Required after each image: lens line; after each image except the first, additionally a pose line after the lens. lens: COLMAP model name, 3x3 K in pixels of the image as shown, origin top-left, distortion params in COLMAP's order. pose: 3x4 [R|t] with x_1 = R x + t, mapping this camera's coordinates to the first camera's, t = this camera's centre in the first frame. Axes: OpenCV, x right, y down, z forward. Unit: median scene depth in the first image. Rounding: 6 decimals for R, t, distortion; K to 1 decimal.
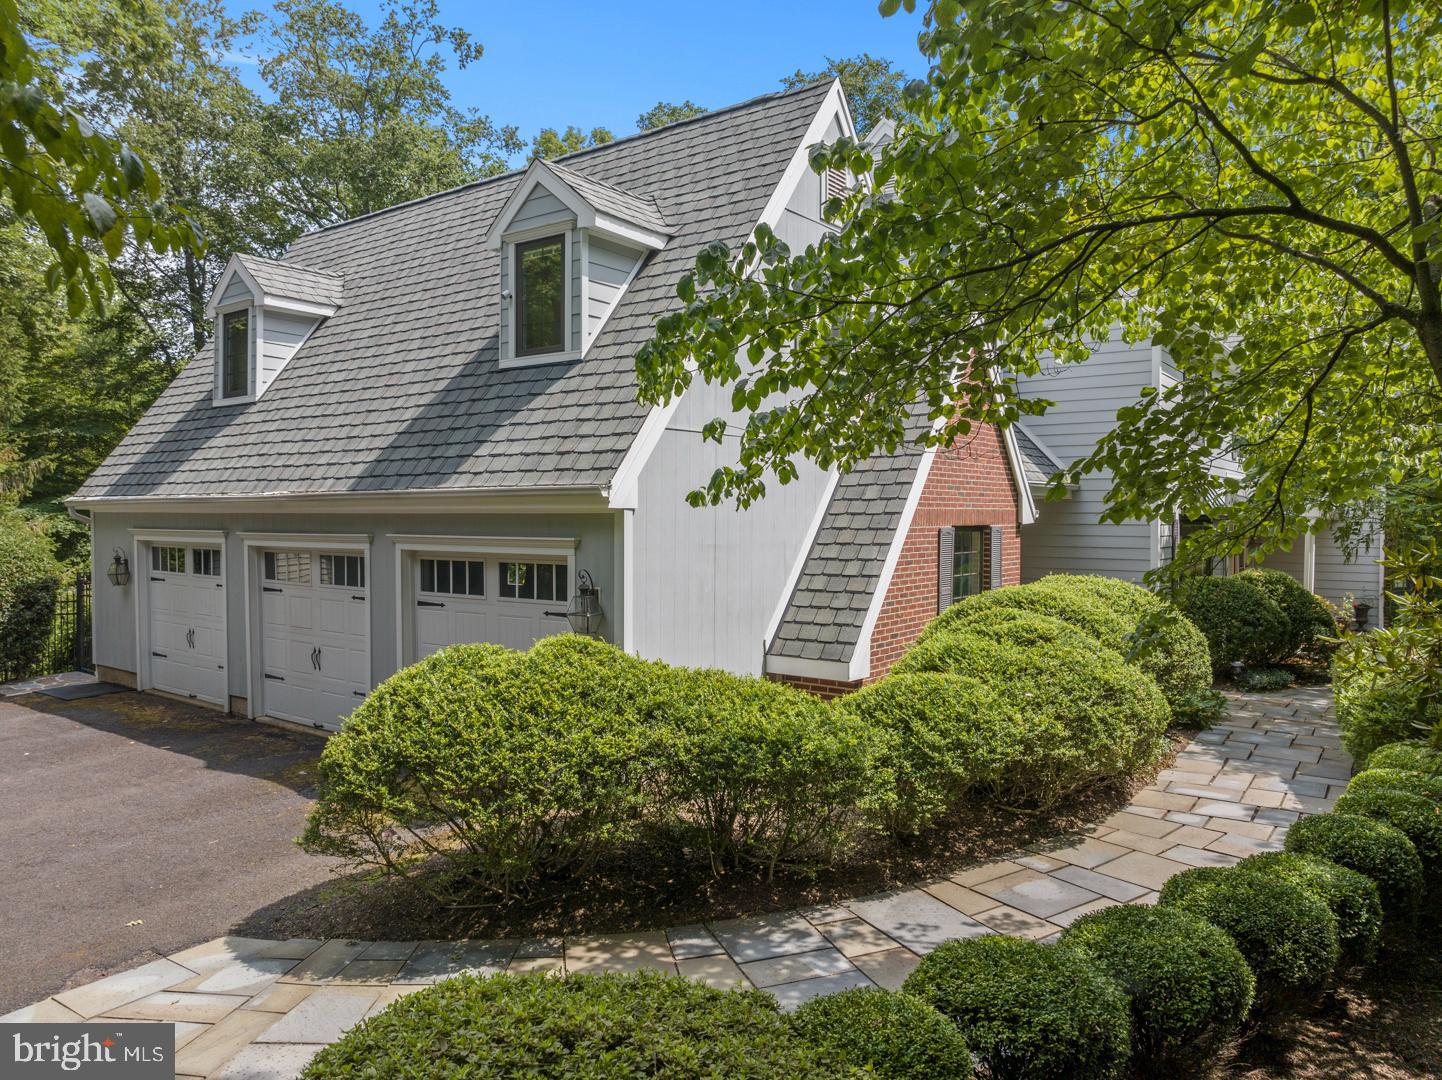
lens RADIAL K [[1000.3, 0, 721.0], [0, 1000.3, 540.0], [0, 0, 1]] dist [-0.027402, 0.002713]
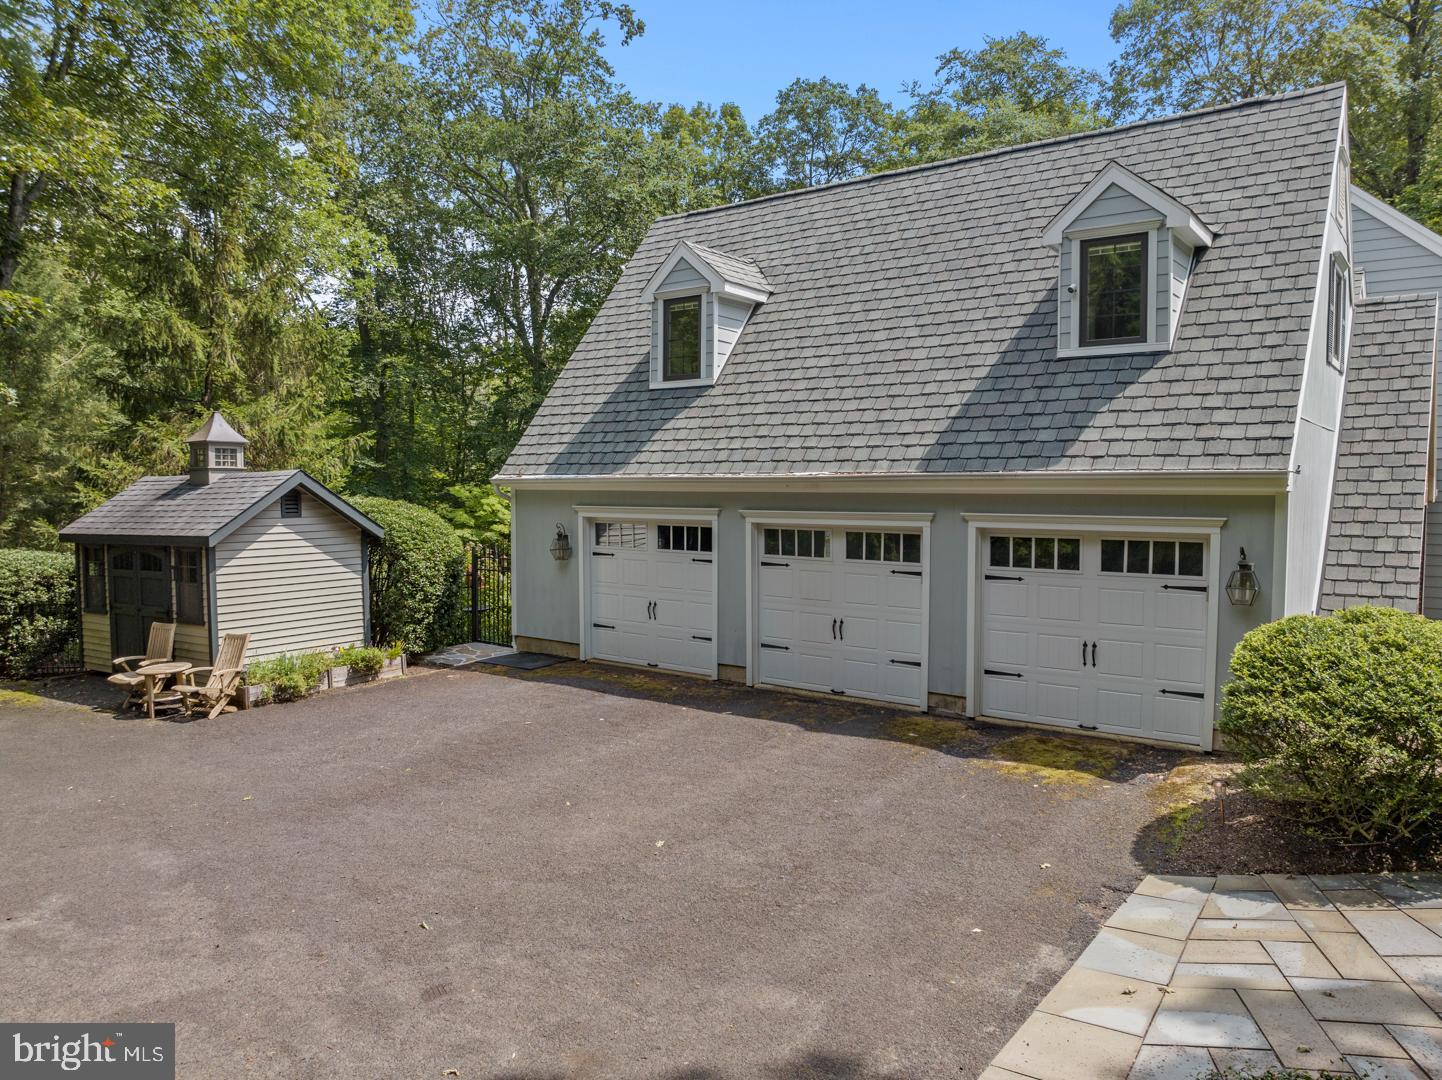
lens RADIAL K [[996.9, 0, 721.0], [0, 996.9, 540.0], [0, 0, 1]] dist [-0.011504, -0.031006]
pose [[0.999999, 0.000218, -0.001295, -0.529760], [-0.000182, 0.999600, 0.028264, -0.006327], [0.001301, -0.028264, 0.999600, -0.061937]]
